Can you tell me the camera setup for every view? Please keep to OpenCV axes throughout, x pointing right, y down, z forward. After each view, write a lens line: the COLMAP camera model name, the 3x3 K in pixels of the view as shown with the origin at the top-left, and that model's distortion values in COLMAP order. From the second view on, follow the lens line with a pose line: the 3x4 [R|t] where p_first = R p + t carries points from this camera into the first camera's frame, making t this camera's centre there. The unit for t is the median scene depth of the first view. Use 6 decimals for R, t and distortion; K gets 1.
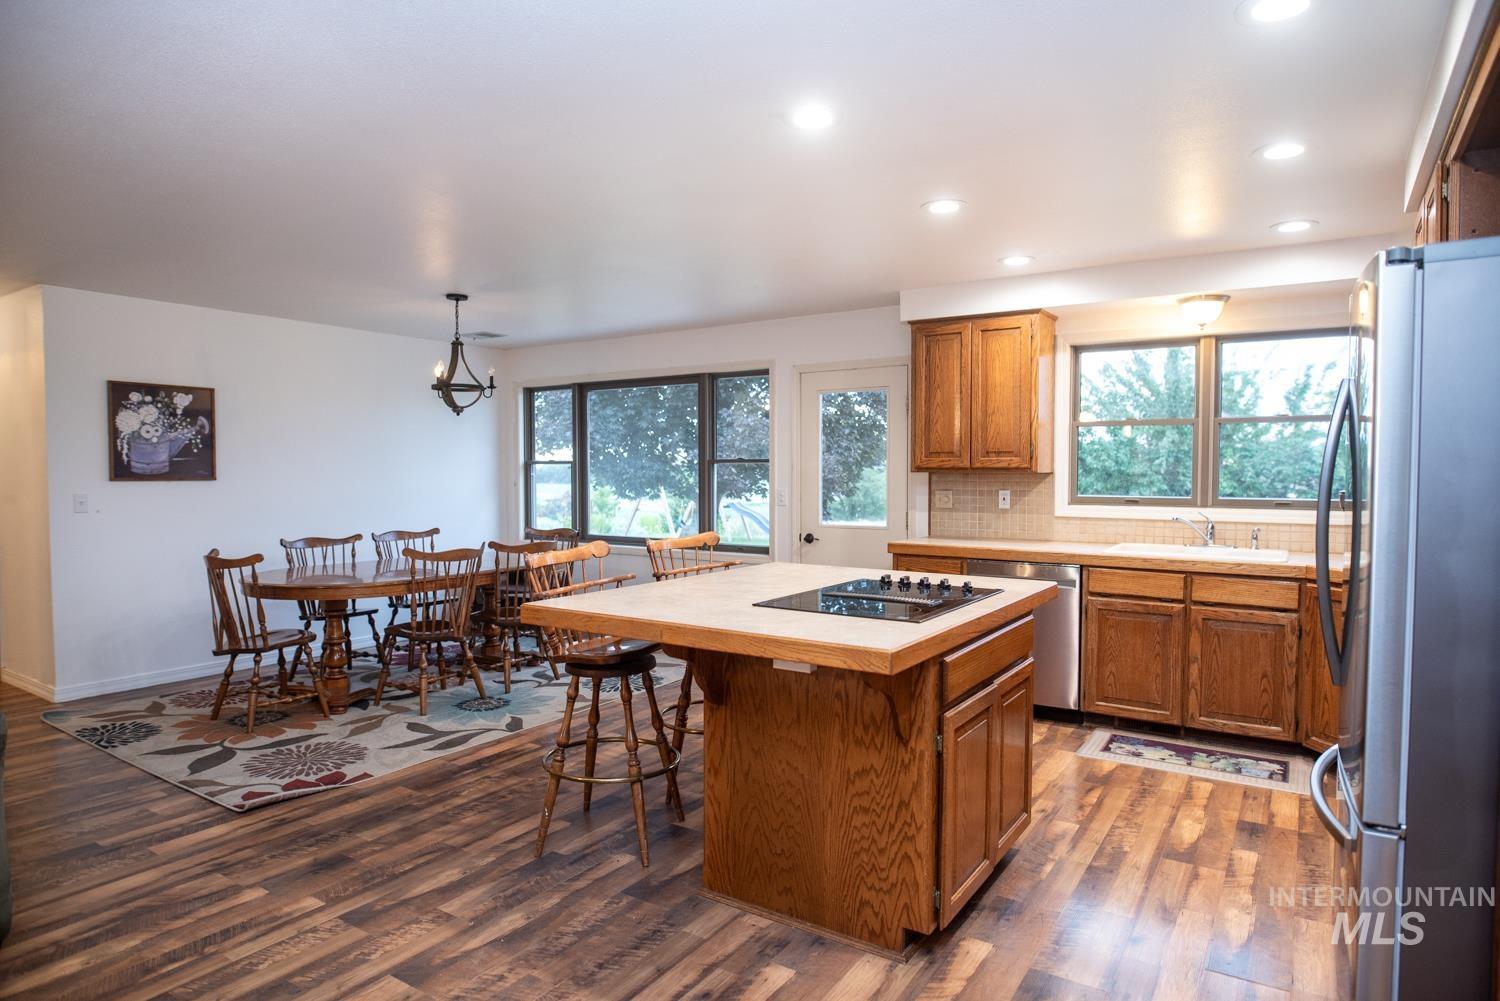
lens RADIAL K [[862.9, 0, 754.4], [0, 862.9, 505.2], [0, 0, 1]] dist [-0.022370, 0.000529]
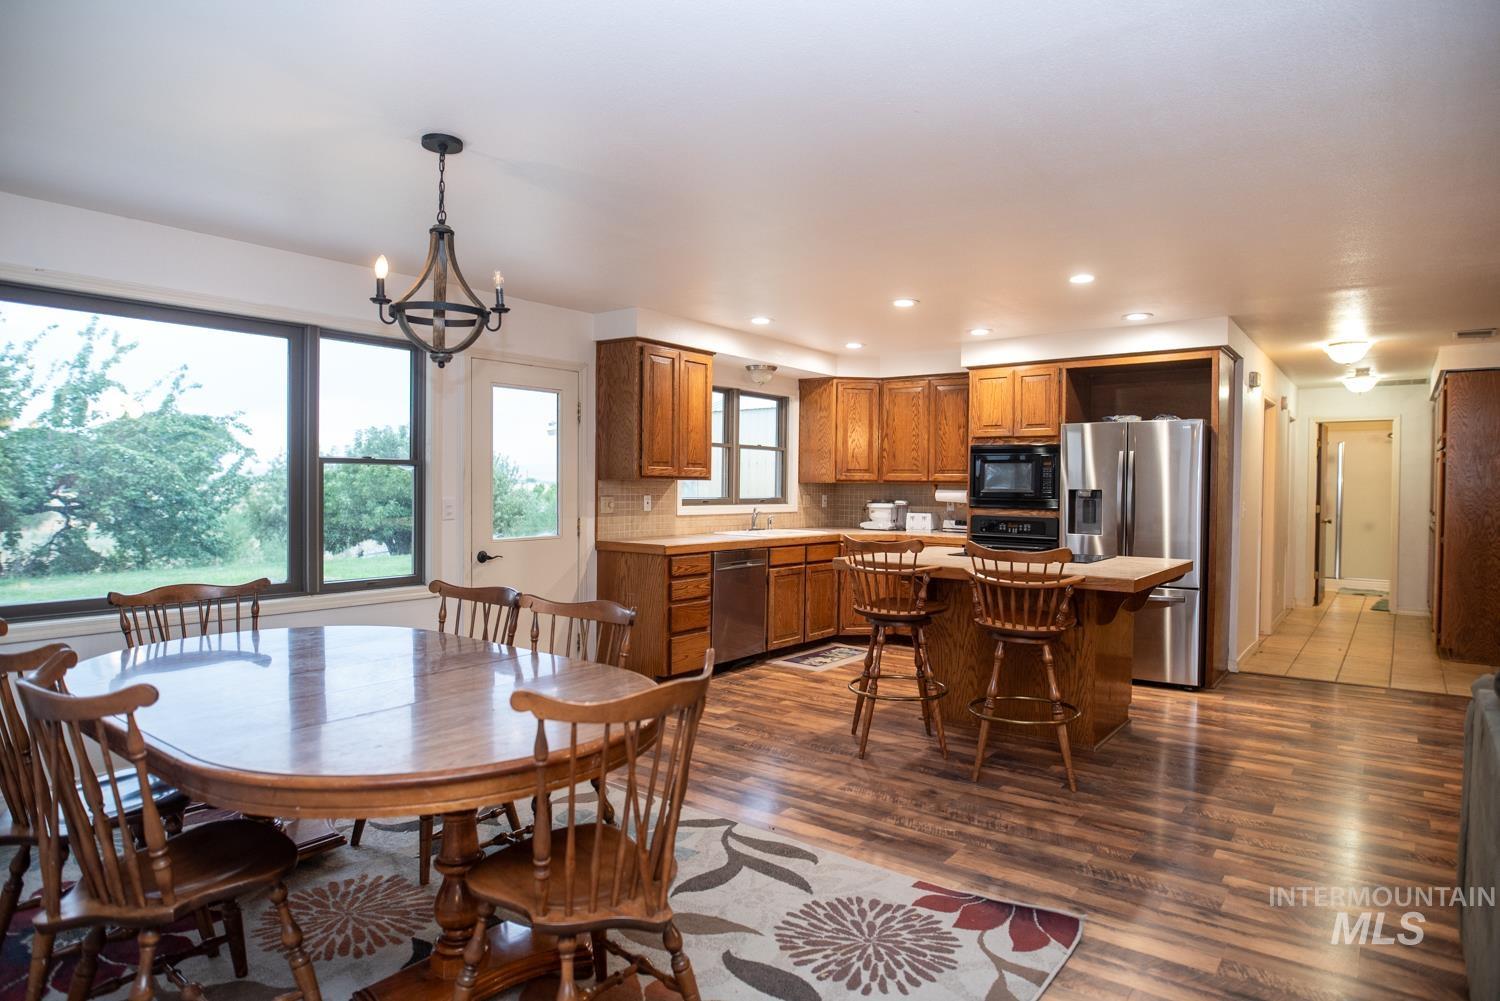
lens RADIAL K [[862.9, 0, 753.3], [0, 862.9, 503.0], [0, 0, 1]] dist [-0.022370, 0.000529]
pose [[0.070596, -0.021951, 0.997263, -1.151361], [0.030110, 0.999349, 0.019866, -0.034710], [-0.997050, 0.028625, 0.071211, 1.037288]]
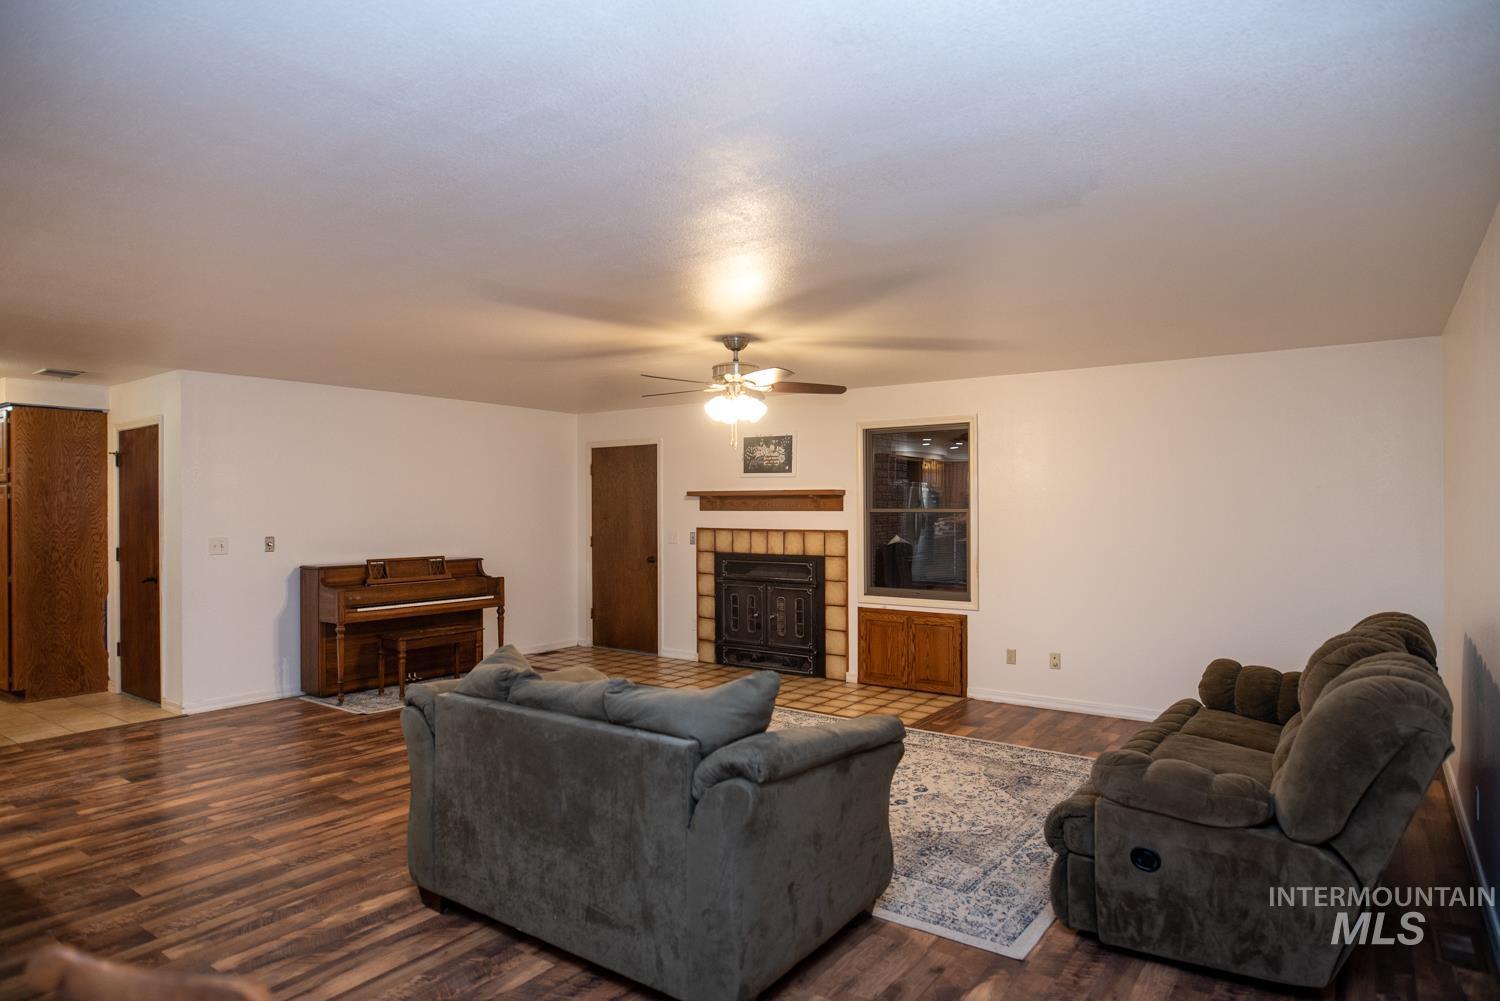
lens RADIAL K [[862.9, 0, 755.1], [0, 862.9, 502.7], [0, 0, 1]] dist [-0.022370, 0.000529]
pose [[-0.999148, 0.004073, 0.041064, -0.861431], [0.005517, 0.999368, 0.035119, -0.080302], [-0.040895, 0.035315, -0.998539, 1.344264]]
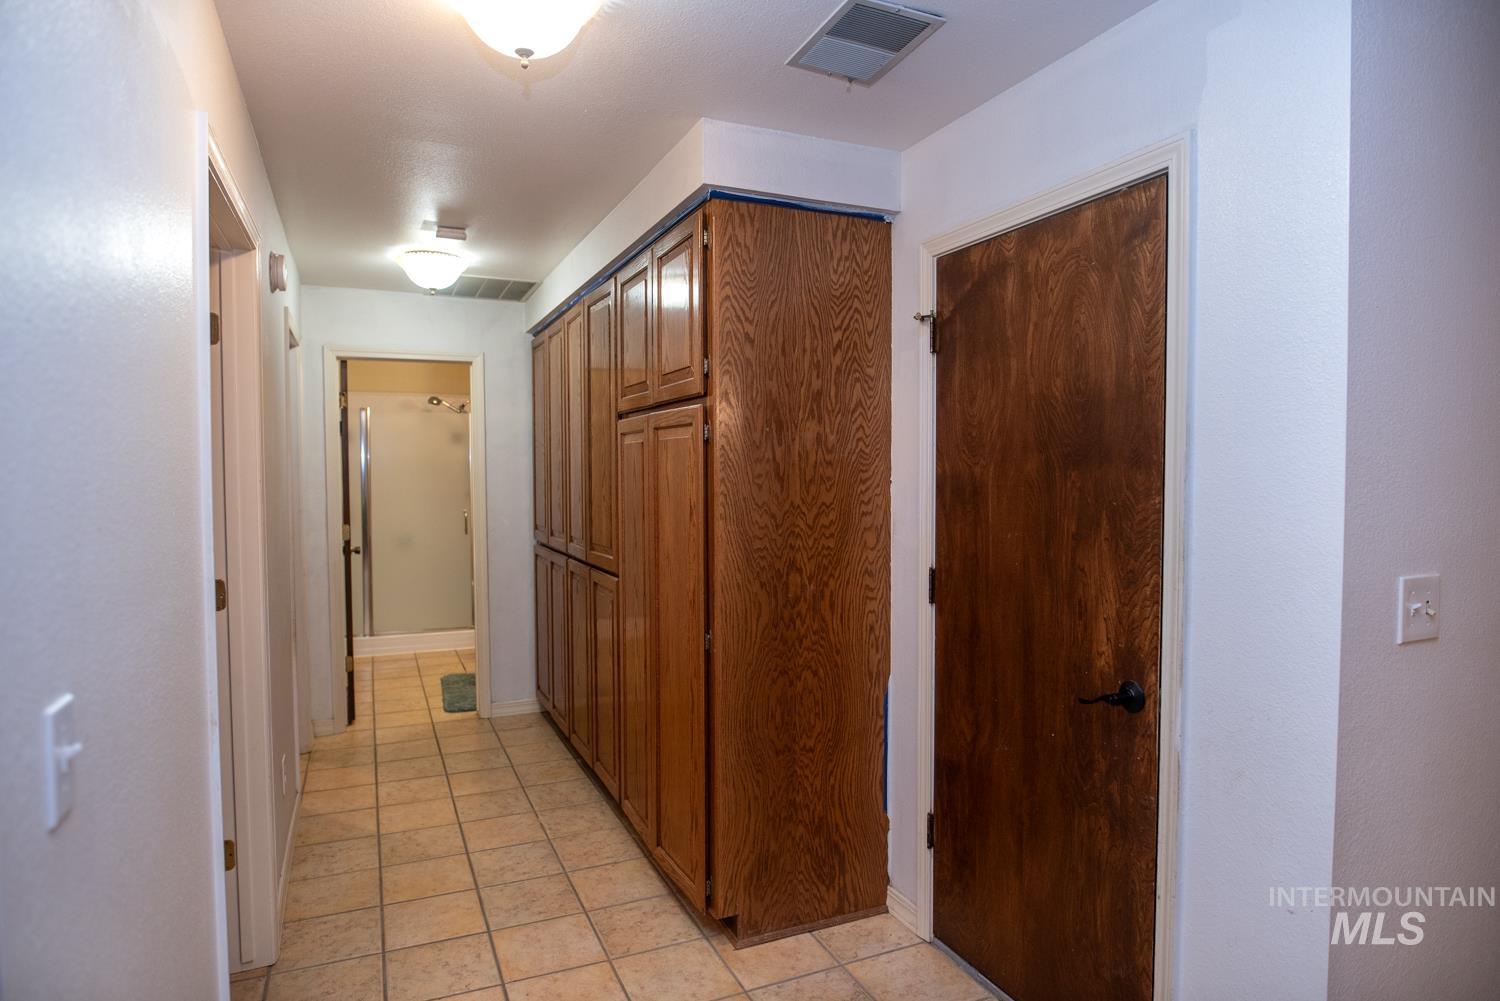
lens RADIAL K [[862.9, 0, 744.8], [0, 862.9, 504.1], [0, 0, 1]] dist [-0.022370, 0.000529]
pose [[-0.841953, -0.020783, 0.539151, 0.242856], [0.022752, 0.997001, 0.073962, -0.037664], [-0.539071, 0.074540, -0.838955, 0.326455]]
